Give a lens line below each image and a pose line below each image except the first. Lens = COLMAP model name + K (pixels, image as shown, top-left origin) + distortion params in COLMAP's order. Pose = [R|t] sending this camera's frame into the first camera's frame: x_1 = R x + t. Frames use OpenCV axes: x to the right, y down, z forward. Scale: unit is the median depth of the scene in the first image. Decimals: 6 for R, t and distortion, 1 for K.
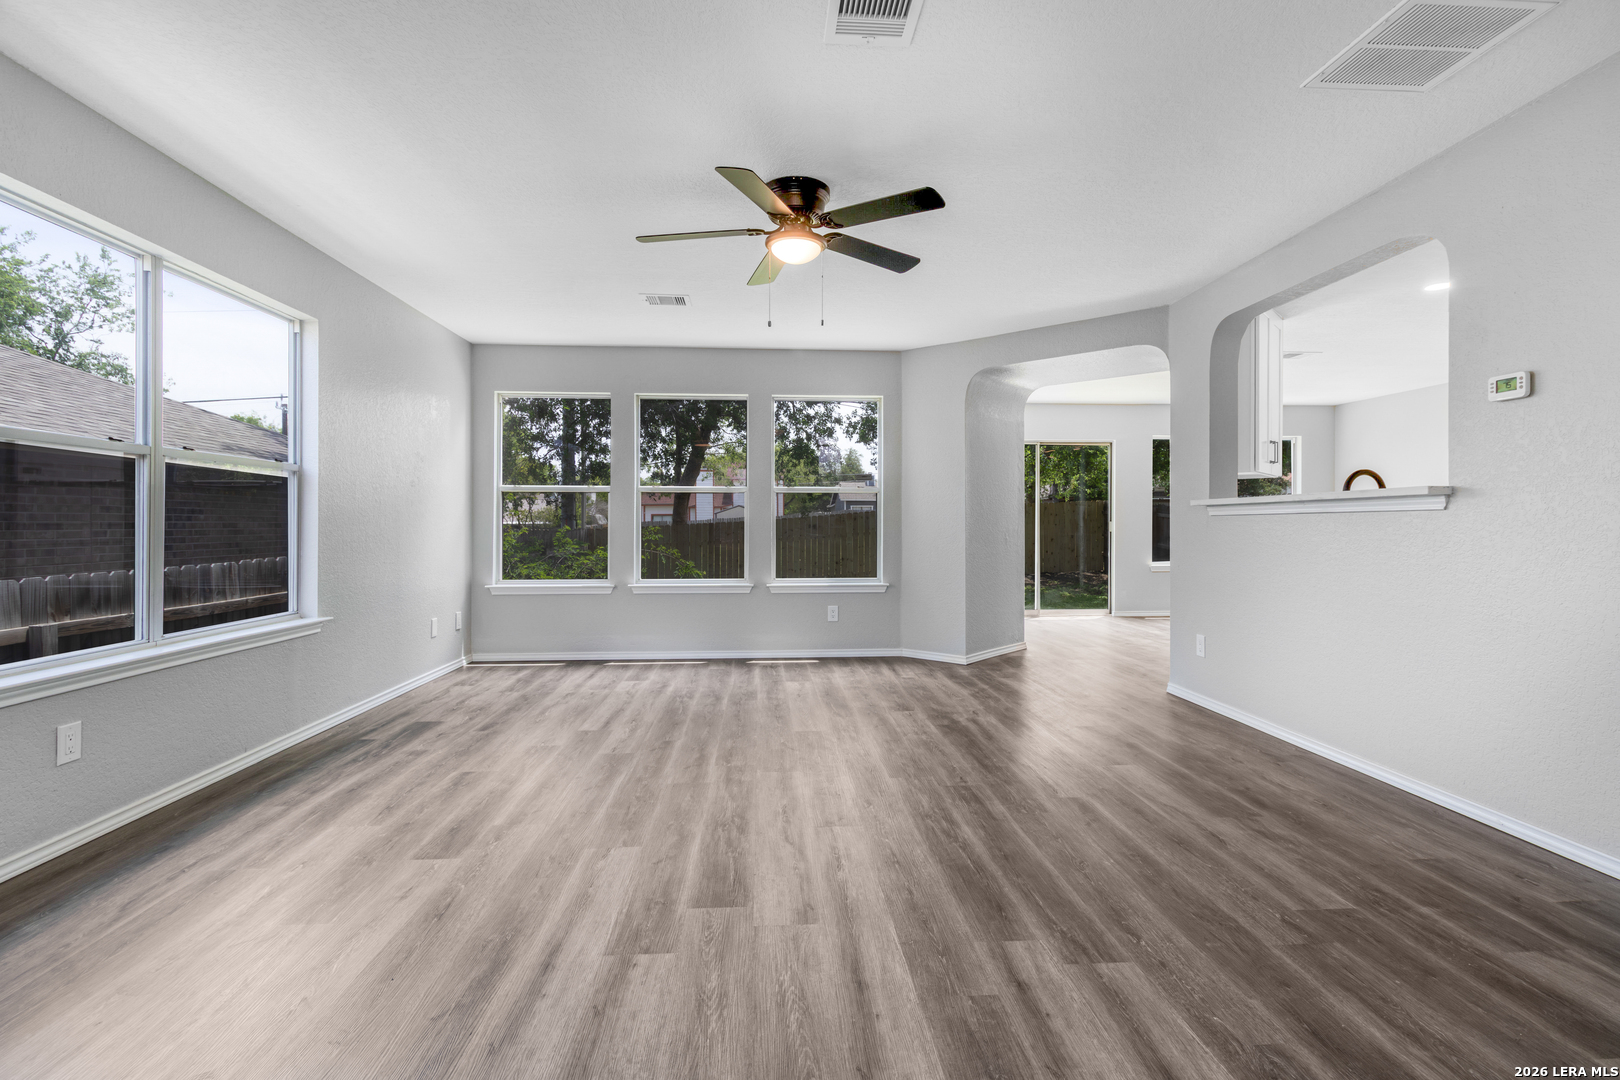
lens RADIAL K [[747.3, 0, 819.4], [0, 747.3, 519.6], [0, 0, 1]] dist [0.005275, -0.001300]
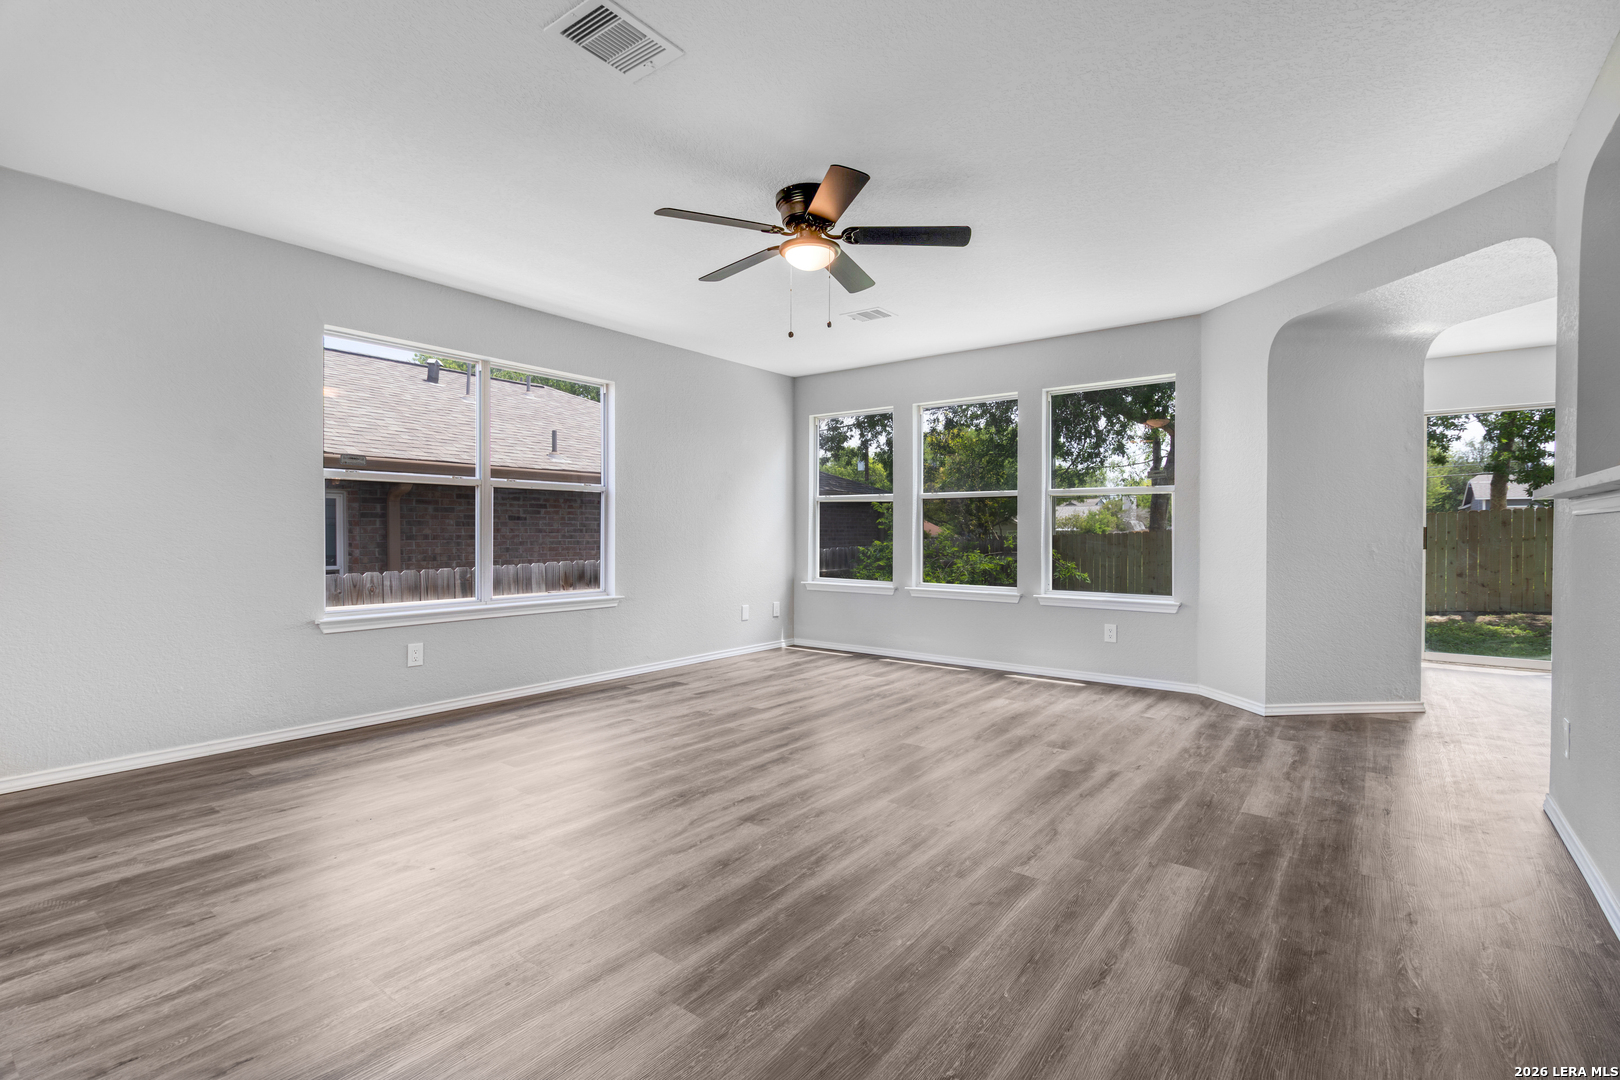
lens RADIAL K [[747.3, 0, 826.2], [0, 747.3, 529.4], [0, 0, 1]] dist [0.005275, -0.001300]
pose [[0.757013, 0.003574, -0.653390, 0.647503], [-0.002126, 0.999993, 0.003006, 0.005047], [0.653396, -0.000887, 0.757016, 0.250311]]
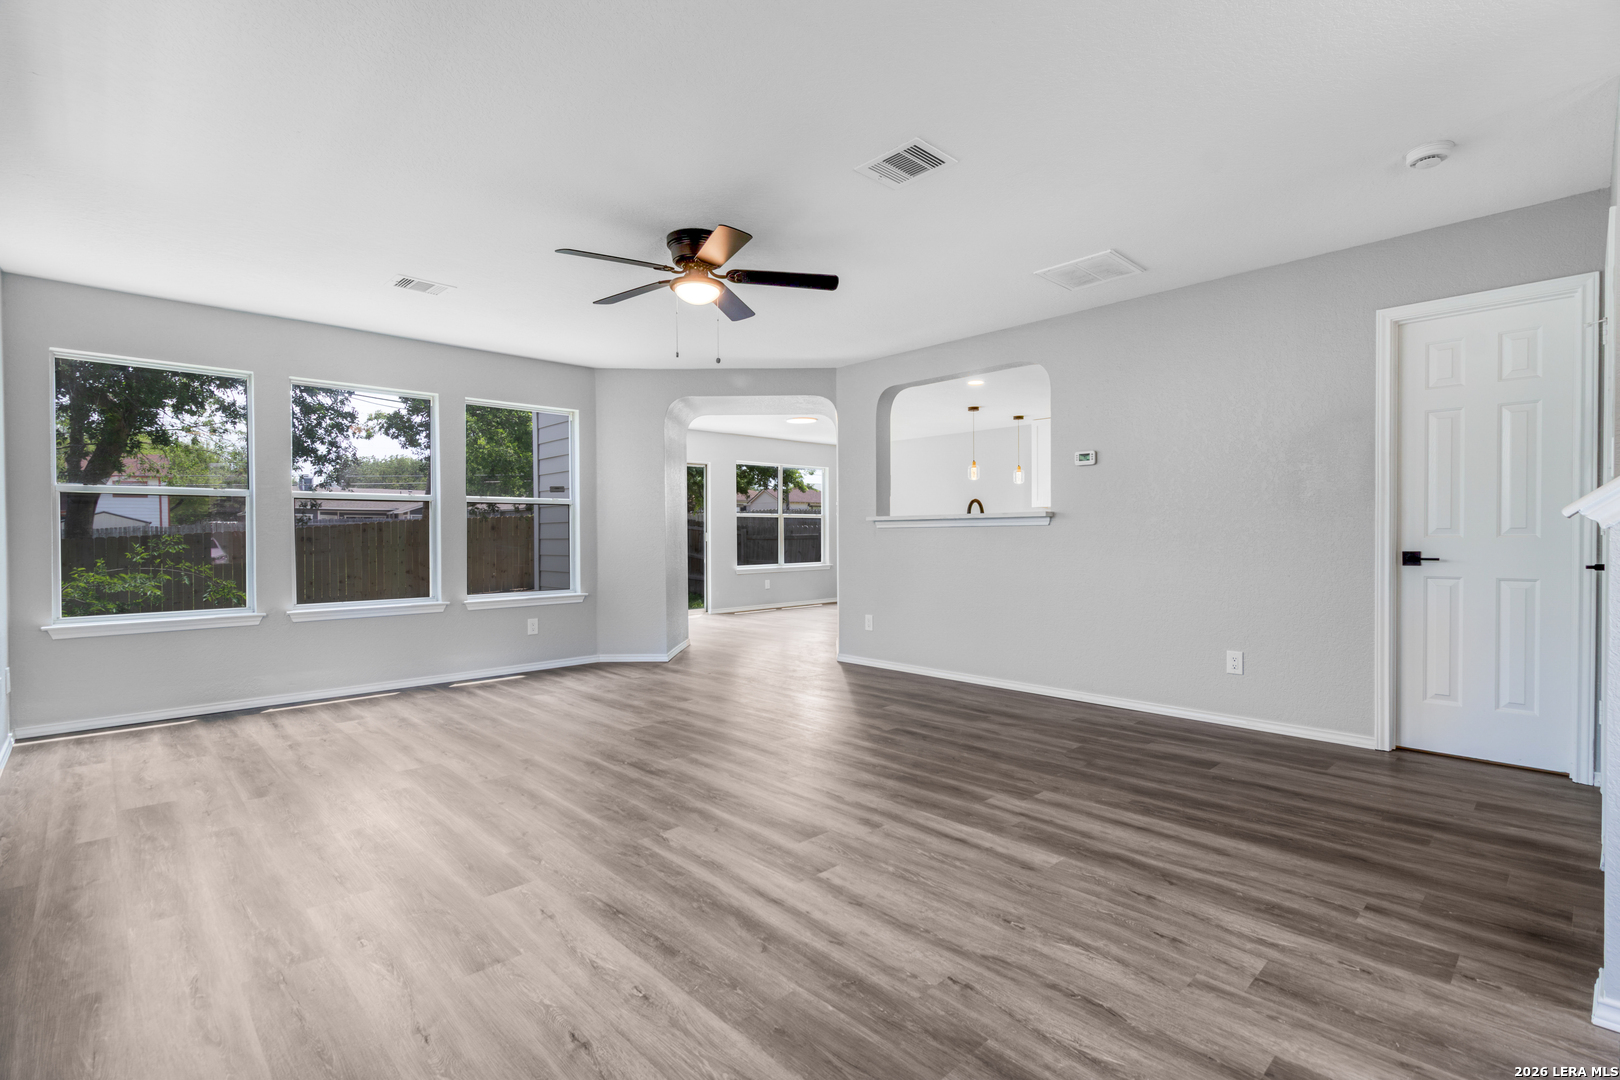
lens RADIAL K [[747.3, 0, 808.3], [0, 747.3, 541.0], [0, 0, 1]] dist [0.005275, -0.001300]
pose [[0.769853, -0.010117, 0.638142, -0.634575], [0.001092, 0.999894, 0.014534, -0.002435], [-0.638221, -0.010492, 0.769782, 0.022049]]
